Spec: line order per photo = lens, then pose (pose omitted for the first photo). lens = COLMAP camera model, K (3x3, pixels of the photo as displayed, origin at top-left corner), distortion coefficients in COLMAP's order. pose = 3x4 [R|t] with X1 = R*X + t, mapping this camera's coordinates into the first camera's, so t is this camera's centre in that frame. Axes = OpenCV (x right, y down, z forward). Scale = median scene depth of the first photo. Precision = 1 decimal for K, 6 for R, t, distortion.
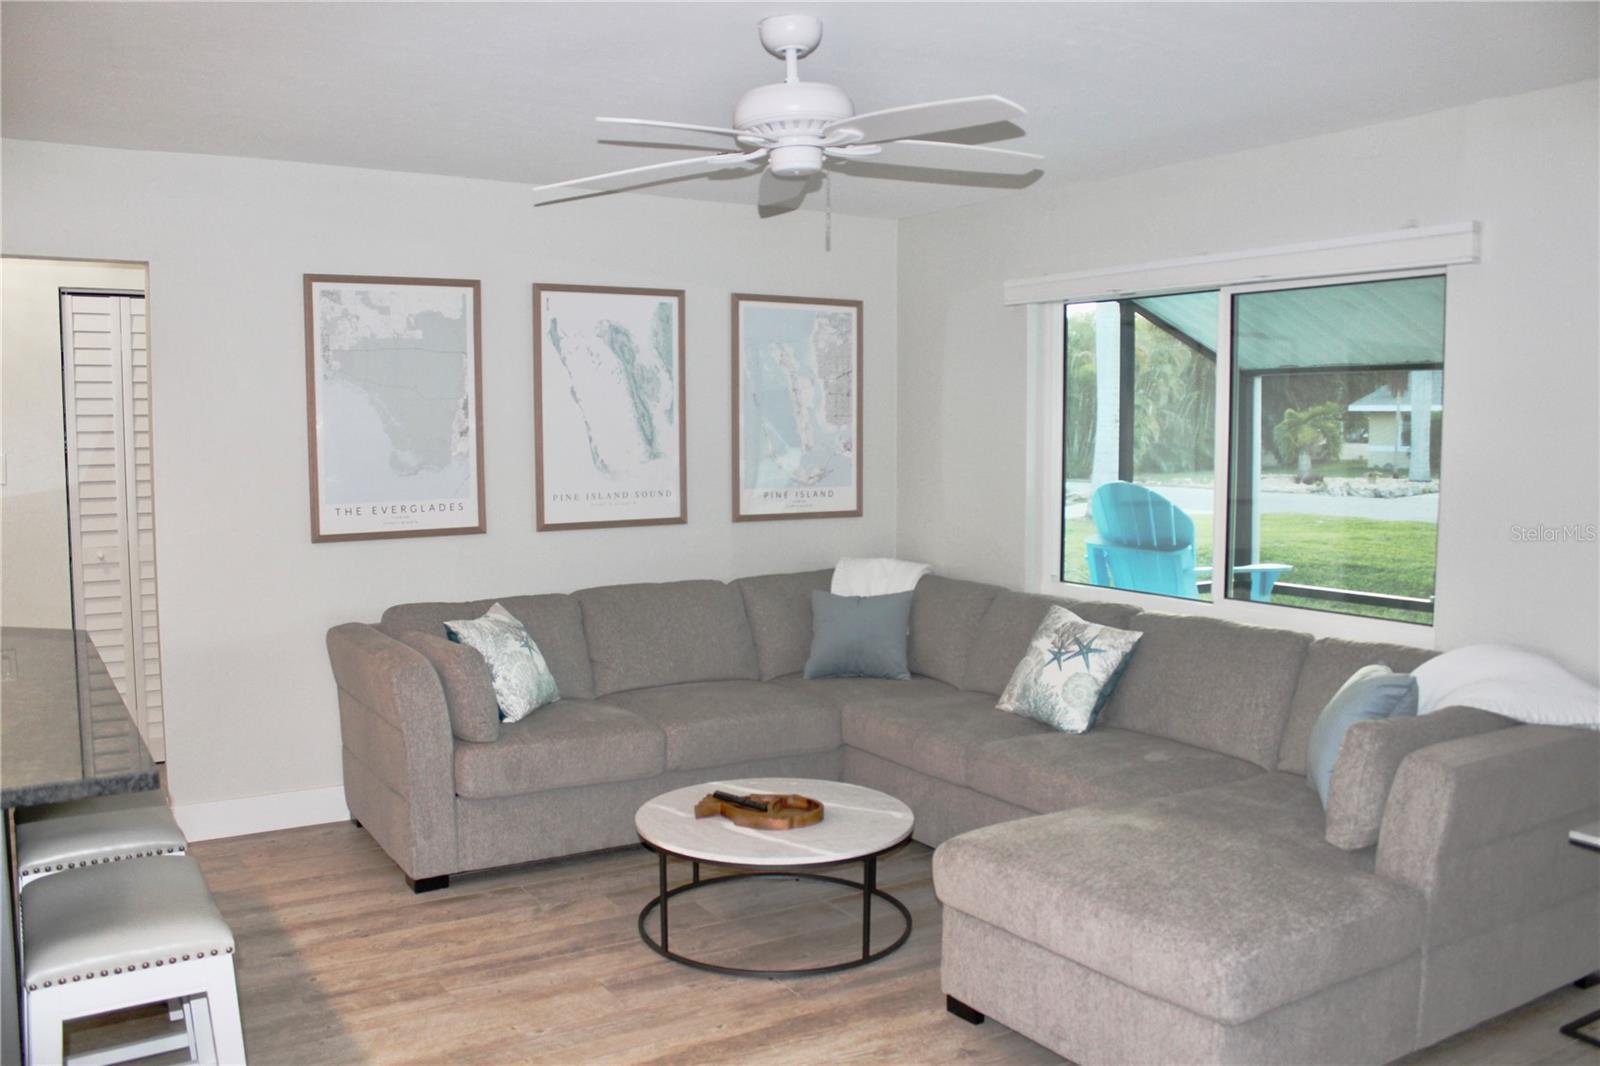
lens RADIAL K [[1317.5, 0, 792.0], [0, 1317.5, 533.5], [0, 0, 1]] dist [-0.152539, 0.096057]
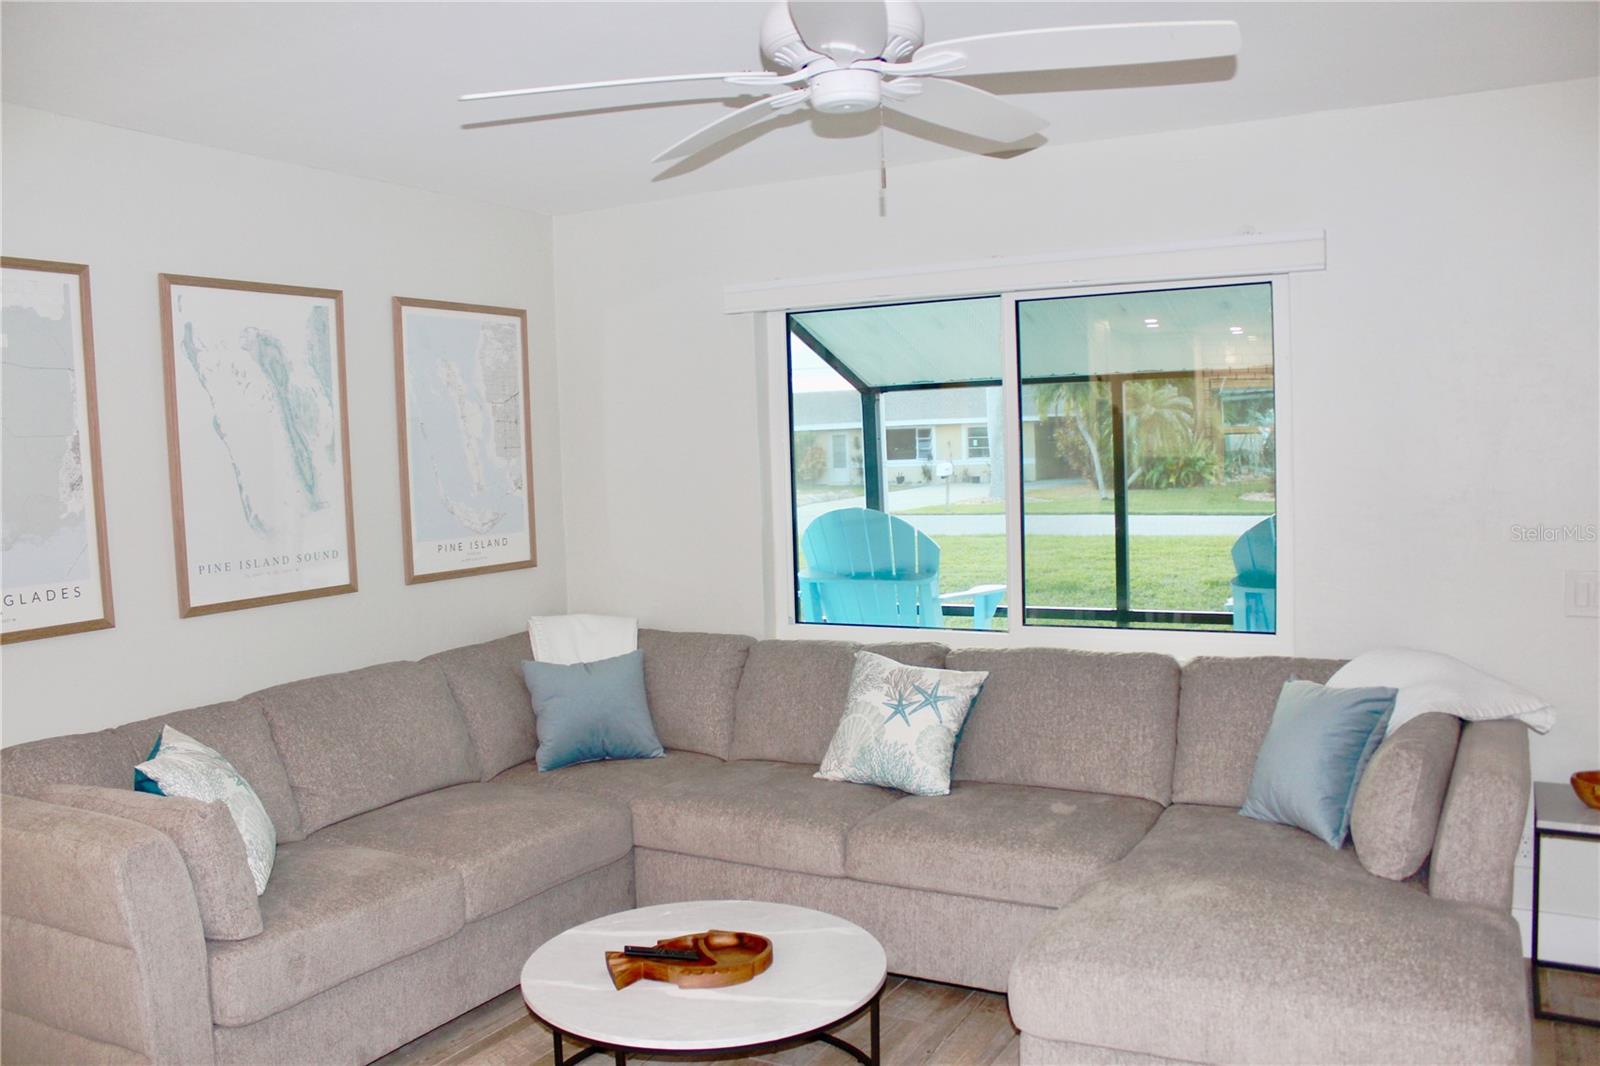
lens RADIAL K [[1317.5, 0, 801.4], [0, 1317.5, 534.5], [0, 0, 1]] dist [-0.152539, 0.096057]
pose [[0.877193, -0.059033, 0.476496, -0.236971], [0.070433, 0.997498, -0.006083, -0.019902], [-0.474944, 0.038897, 0.879156, 0.227607]]
